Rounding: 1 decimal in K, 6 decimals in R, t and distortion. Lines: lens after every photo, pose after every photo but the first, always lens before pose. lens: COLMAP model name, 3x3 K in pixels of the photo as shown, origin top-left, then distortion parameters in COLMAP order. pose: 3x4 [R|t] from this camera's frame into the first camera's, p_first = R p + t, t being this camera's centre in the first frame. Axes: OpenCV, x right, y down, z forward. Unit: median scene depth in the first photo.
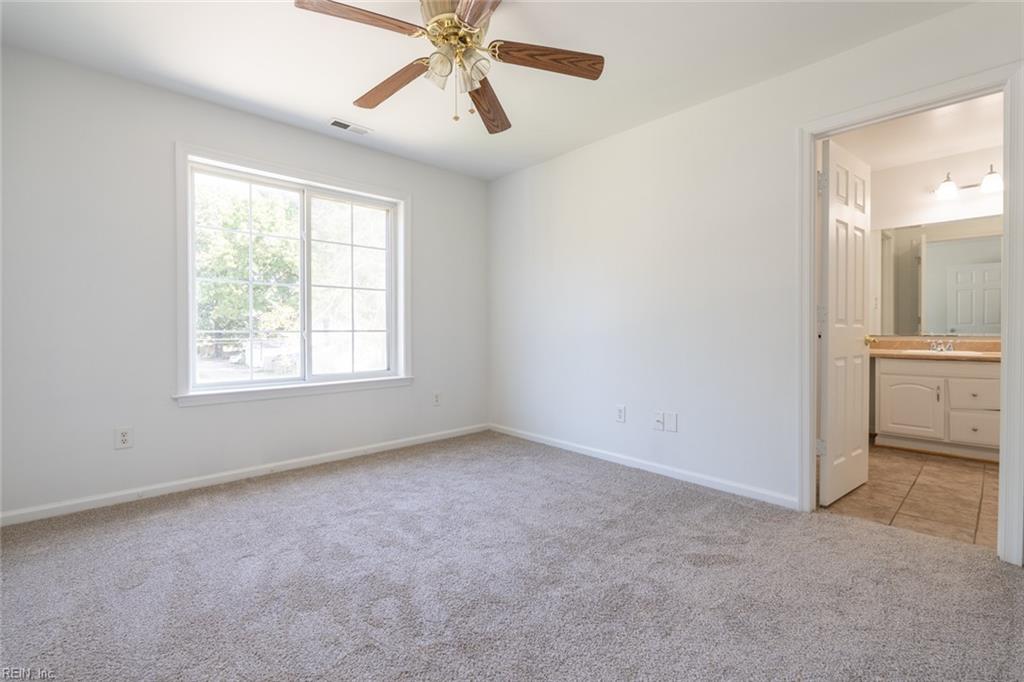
lens RADIAL K [[456.7, 0, 506.1], [0, 456.7, 339.9], [0, 0, 1]] dist [-0.001897, 0.000197]
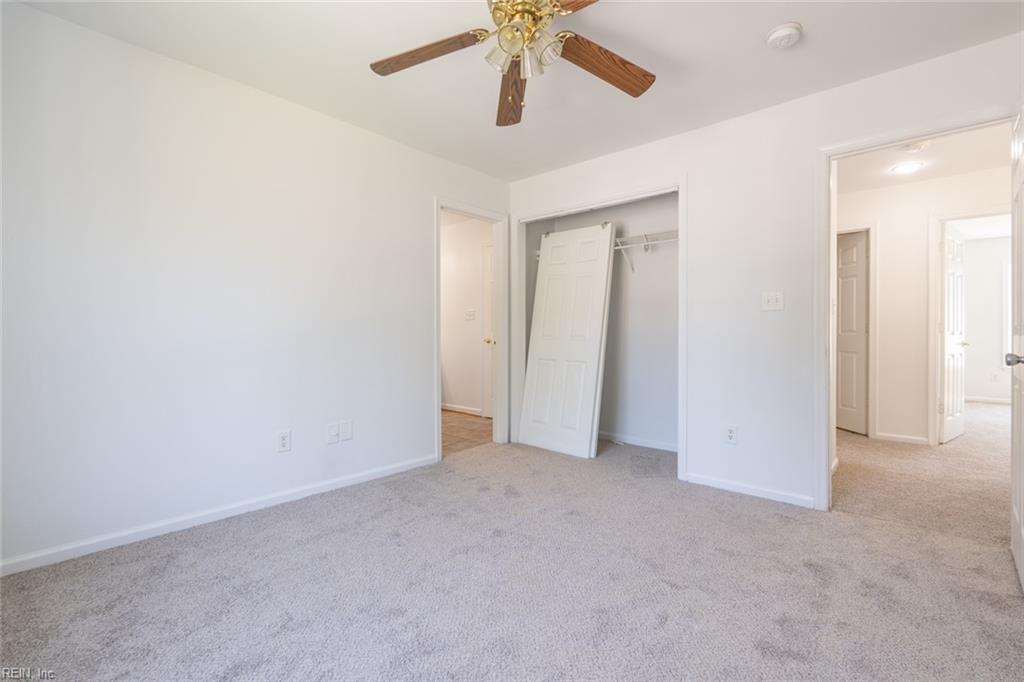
lens RADIAL K [[456.7, 0, 506.1], [0, 456.7, 339.9], [0, 0, 1]] dist [-0.001897, 0.000197]
pose [[-0.108857, -0.004734, 0.994046, -0.856582], [0.035677, 0.999326, 0.008666, -0.017048], [-0.993417, 0.036408, -0.108615, 0.980720]]
